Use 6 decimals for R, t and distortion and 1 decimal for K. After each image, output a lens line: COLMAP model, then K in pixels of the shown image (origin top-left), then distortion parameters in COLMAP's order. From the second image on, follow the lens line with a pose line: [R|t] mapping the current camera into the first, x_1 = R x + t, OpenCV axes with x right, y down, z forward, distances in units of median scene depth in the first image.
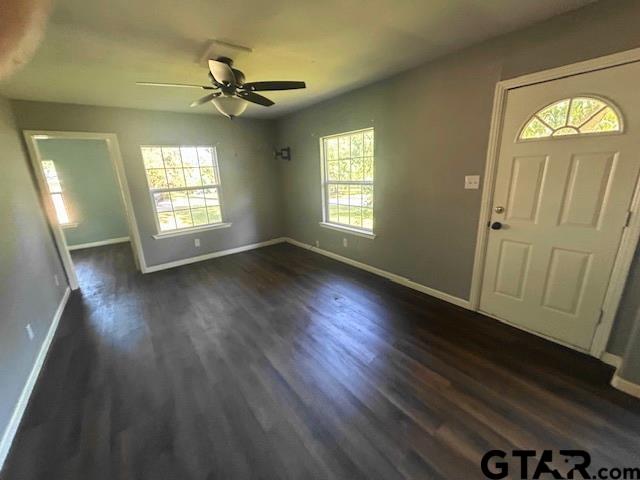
lens RADIAL K [[253.7, 0, 320.0], [0, 253.7, 240.0], [0, 0, 1]] dist [-0.000315, -0.000062]
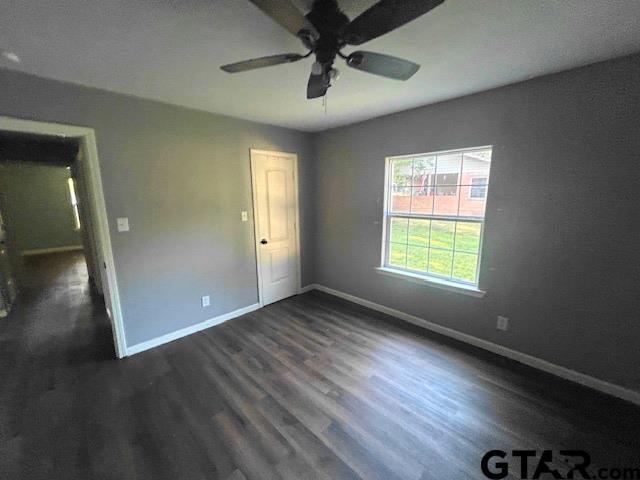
lens RADIAL K [[253.7, 0, 320.0], [0, 253.7, 240.0], [0, 0, 1]] dist [-0.000315, -0.000062]
pose [[0.992315, 0.010159, 0.123319, -0.297816], [0.001790, 0.995341, -0.096397, -0.089442], [-0.123724, 0.095876, 0.987674, 0.314749]]
